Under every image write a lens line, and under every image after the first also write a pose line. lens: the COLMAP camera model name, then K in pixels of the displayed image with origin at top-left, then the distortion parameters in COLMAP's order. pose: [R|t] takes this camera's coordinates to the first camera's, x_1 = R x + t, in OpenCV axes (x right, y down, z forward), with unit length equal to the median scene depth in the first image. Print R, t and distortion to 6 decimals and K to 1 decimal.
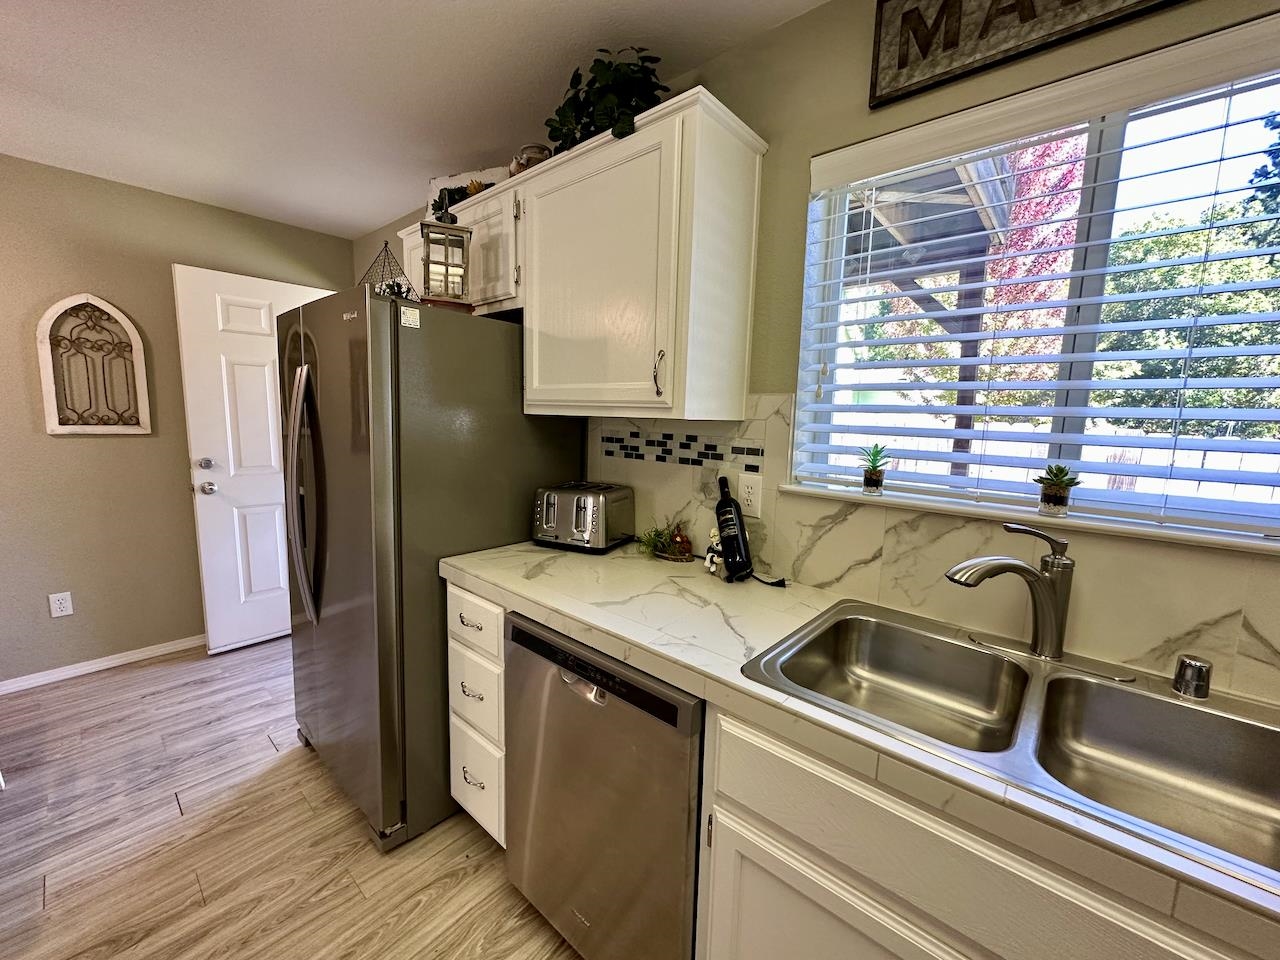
lens RADIAL K [[506.1, 0, 642.5], [0, 506.1, 478.9], [0, 0, 1]] dist [-0.003507, -0.000401]
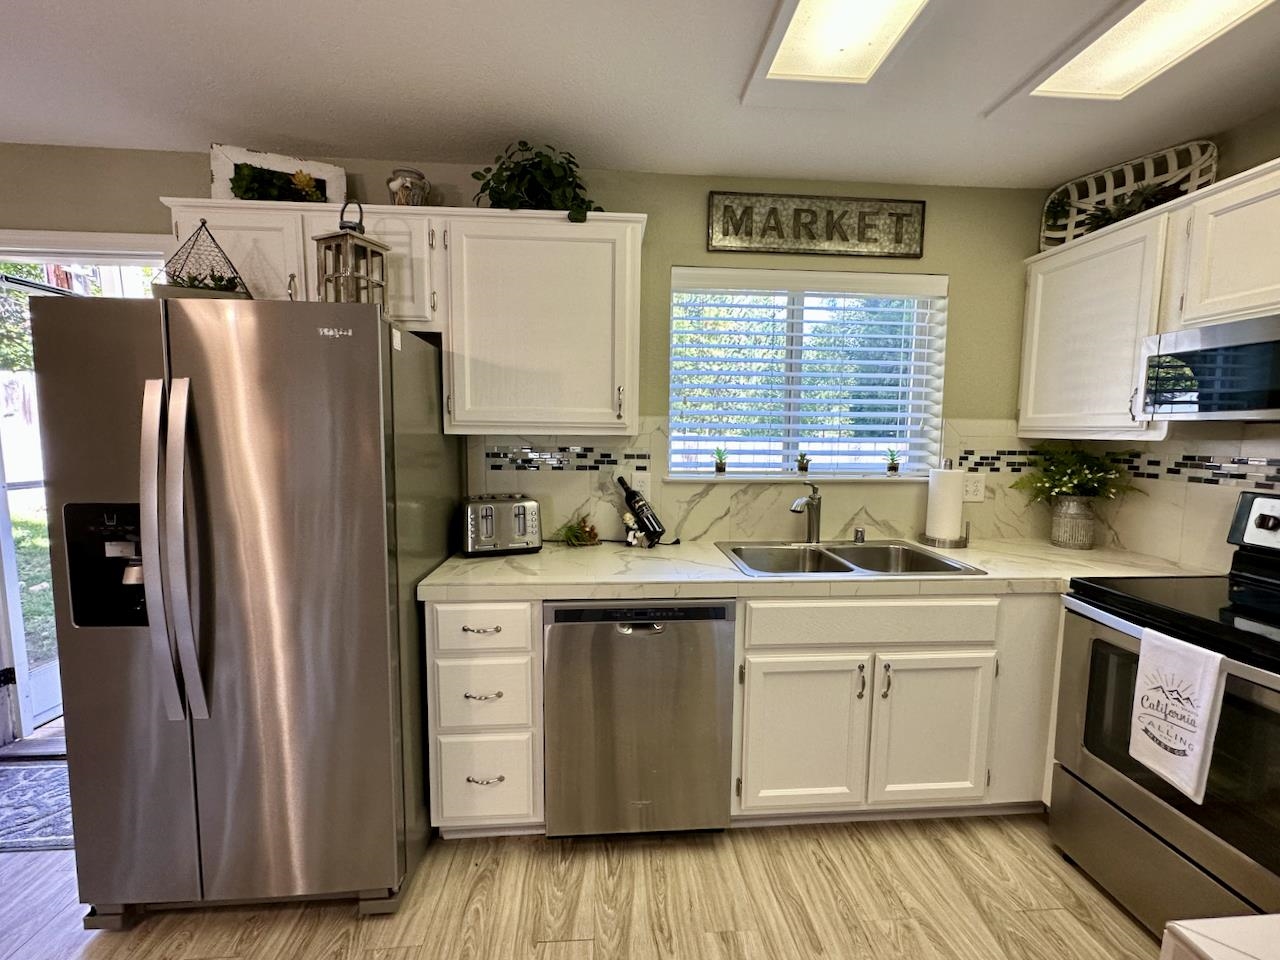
lens RADIAL K [[506.1, 0, 648.5], [0, 506.1, 478.6], [0, 0, 1]] dist [-0.003507, -0.000401]
pose [[0.706565, -0.085939, 0.702411, -0.801078], [0.100641, 0.994712, 0.020466, -0.020228], [-0.700455, 0.056231, 0.711478, -0.025419]]
